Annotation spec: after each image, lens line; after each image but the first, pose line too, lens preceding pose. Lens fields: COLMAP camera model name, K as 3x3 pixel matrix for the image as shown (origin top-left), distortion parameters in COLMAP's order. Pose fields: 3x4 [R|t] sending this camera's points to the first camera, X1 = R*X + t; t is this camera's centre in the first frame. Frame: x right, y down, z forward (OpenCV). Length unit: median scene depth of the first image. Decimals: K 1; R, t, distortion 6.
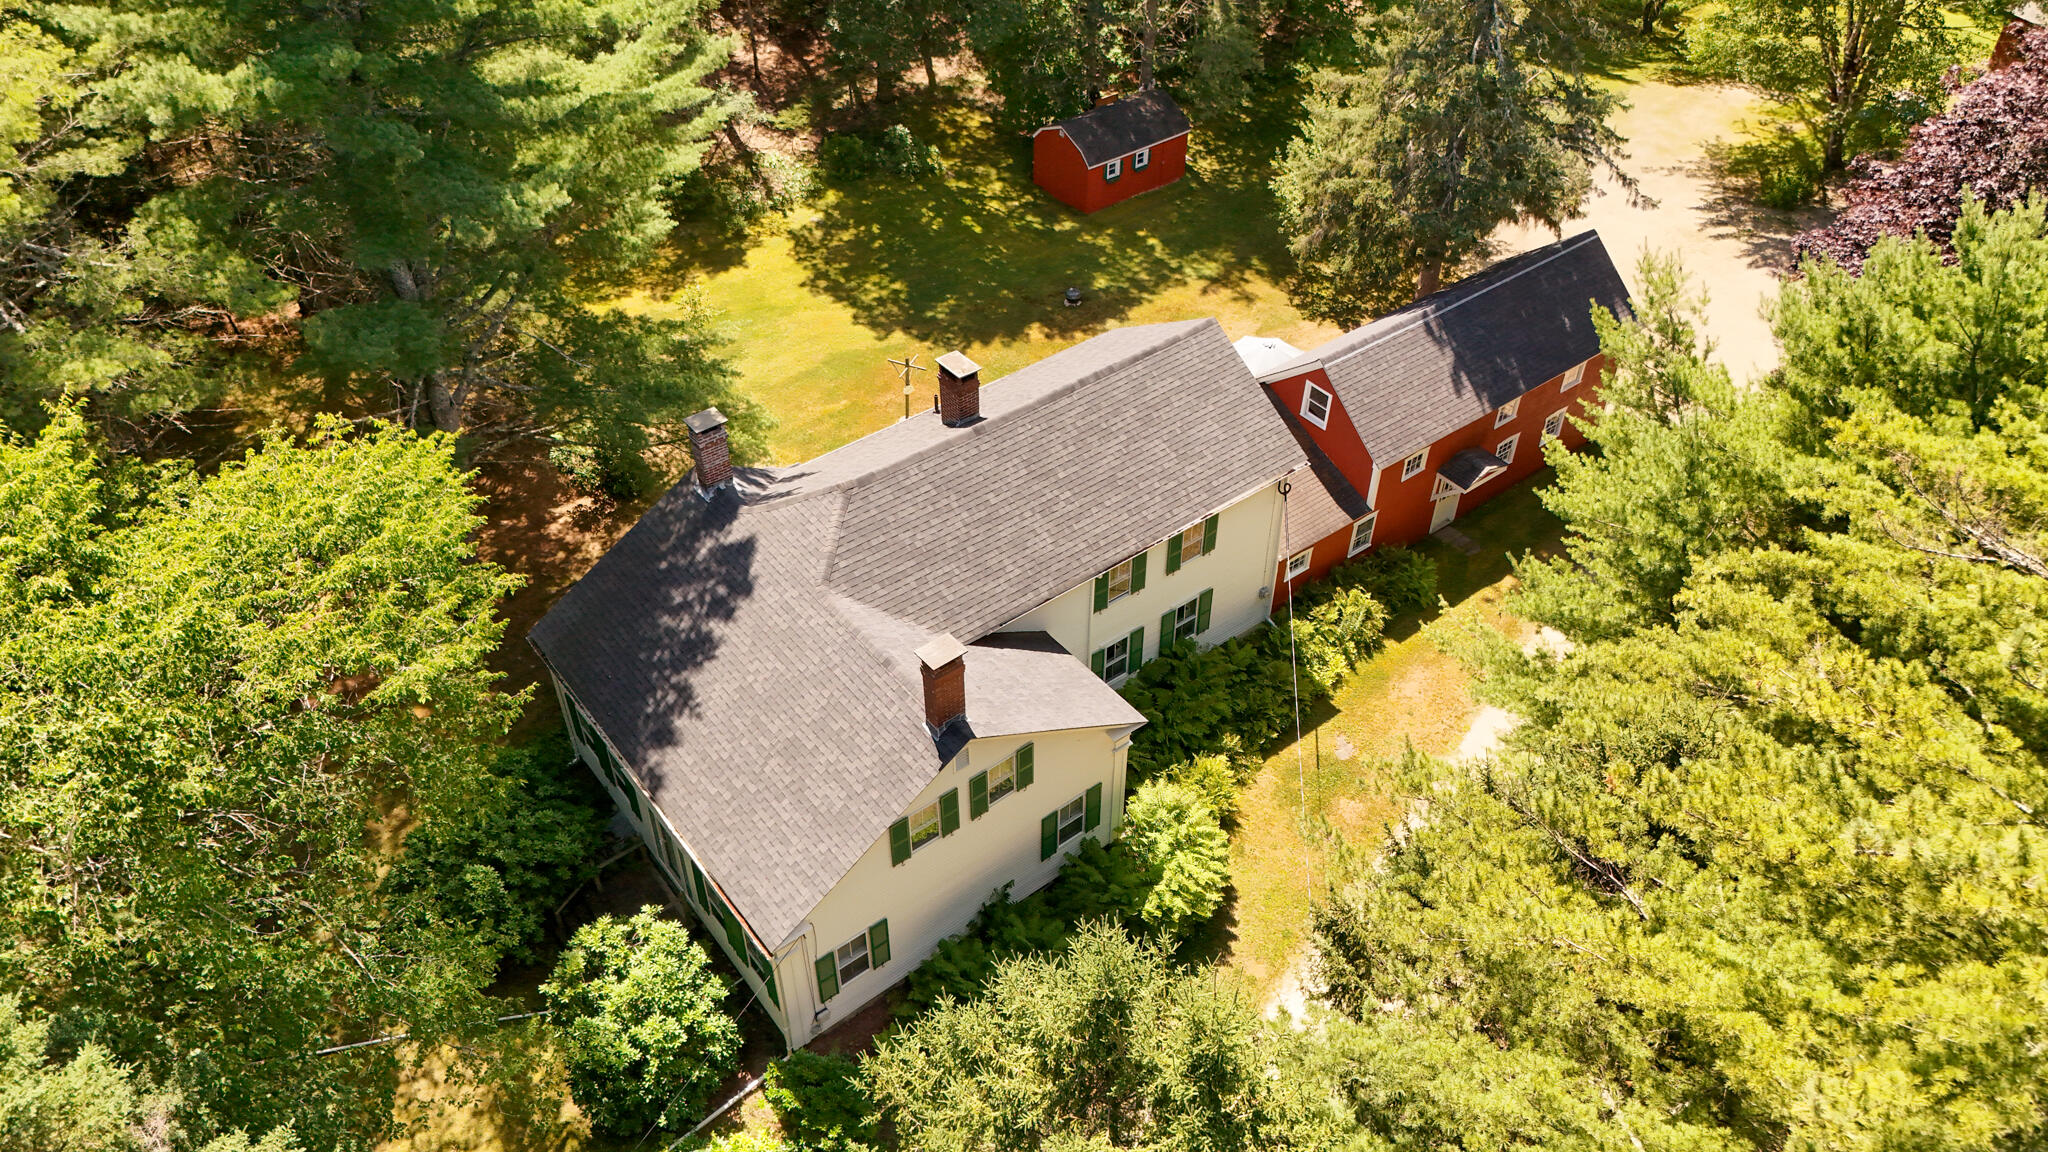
lens RADIAL K [[1546.1, 0, 991.7], [0, 1546.1, 553.5], [0, 0, 1]] dist [0.053588, -0.103215]
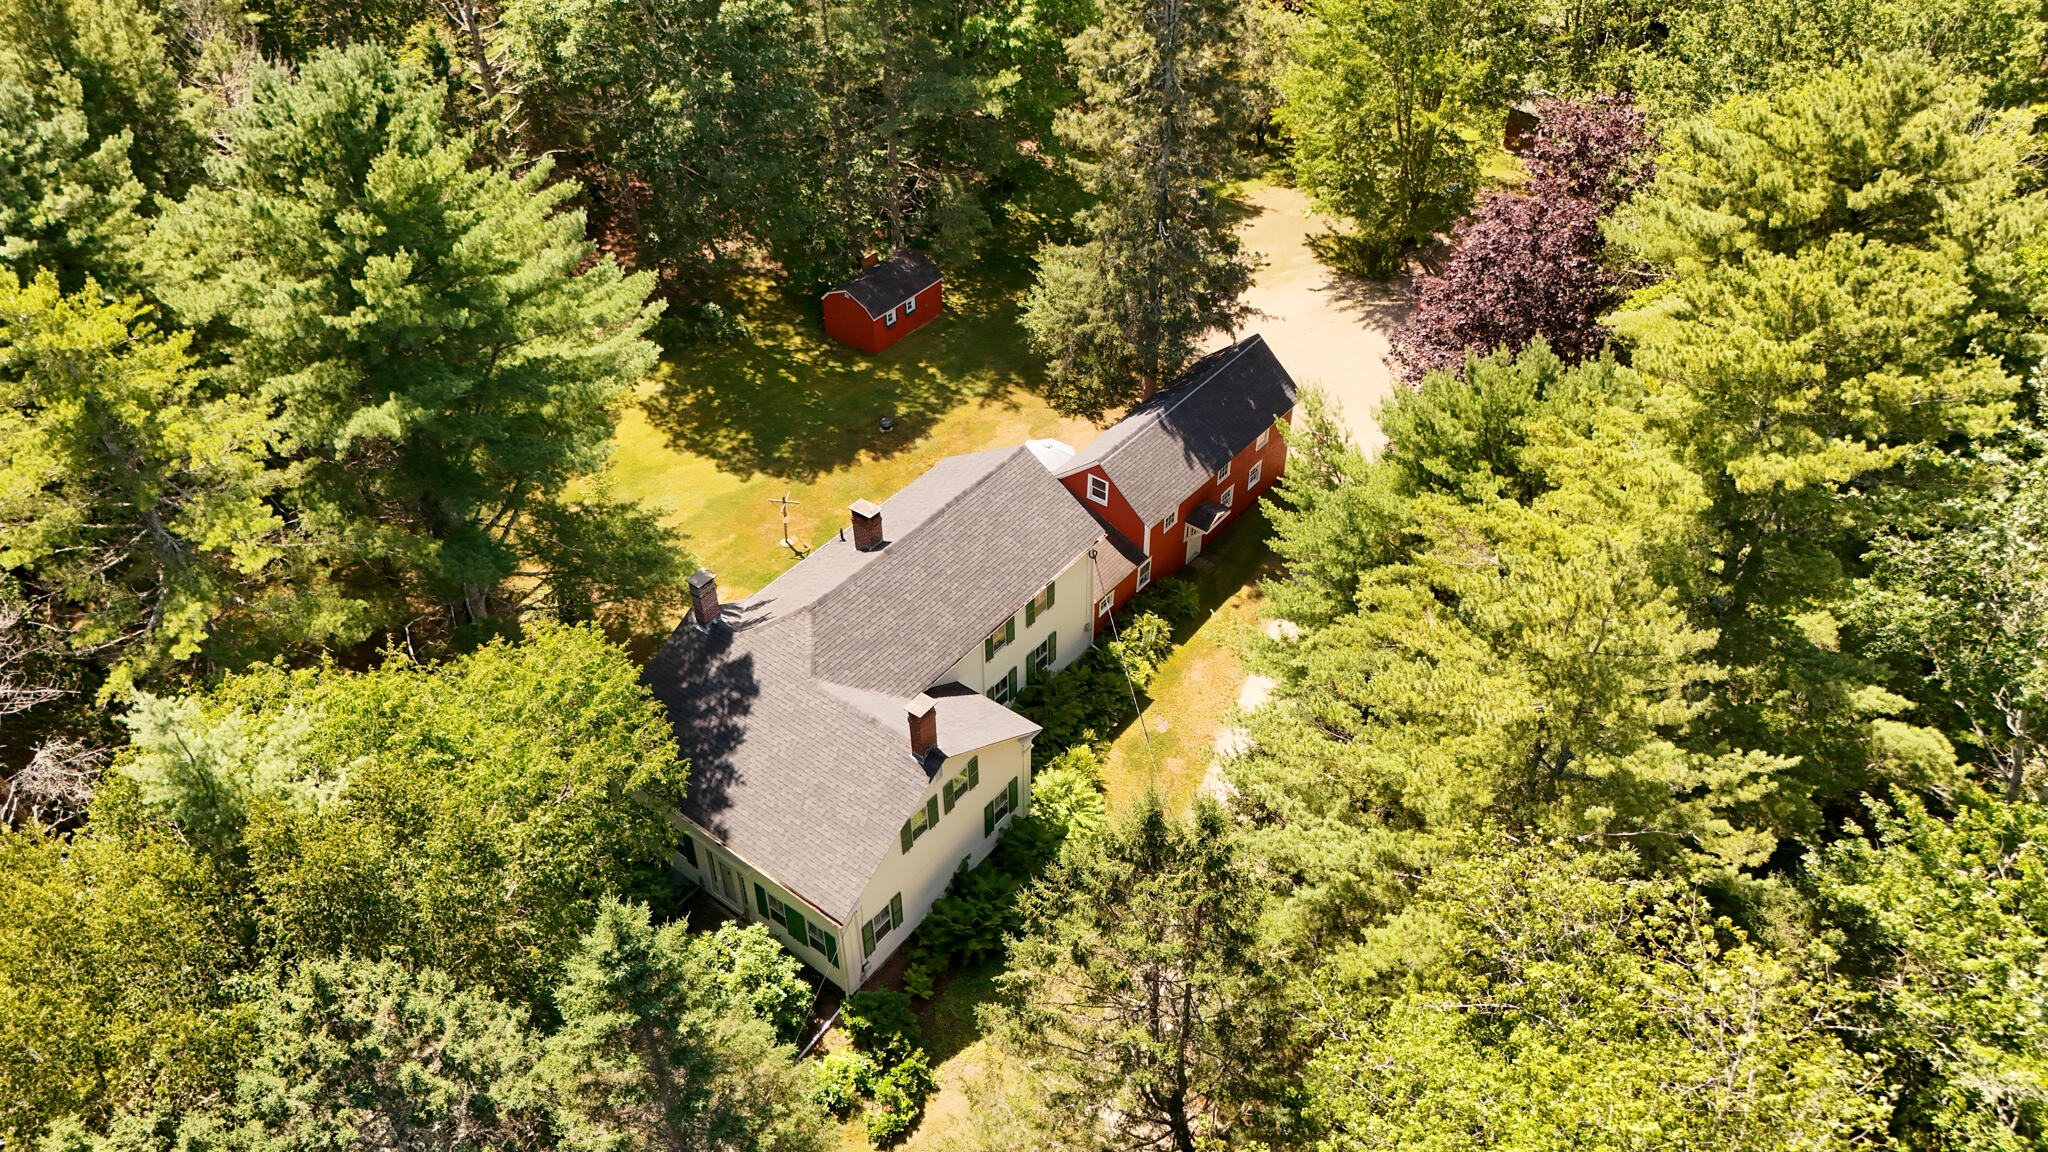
lens RADIAL K [[1434.9, 0, 1024.0], [0, 1434.9, 576.0], [0, 0, 1]] dist [0.030053, -0.041132]
pose [[0.967711, -0.168229, 0.187706, -0.123383], [0.171660, 0.985154, -0.002051, -0.029534], [-0.184574, 0.034206, 0.982223, -0.290912]]
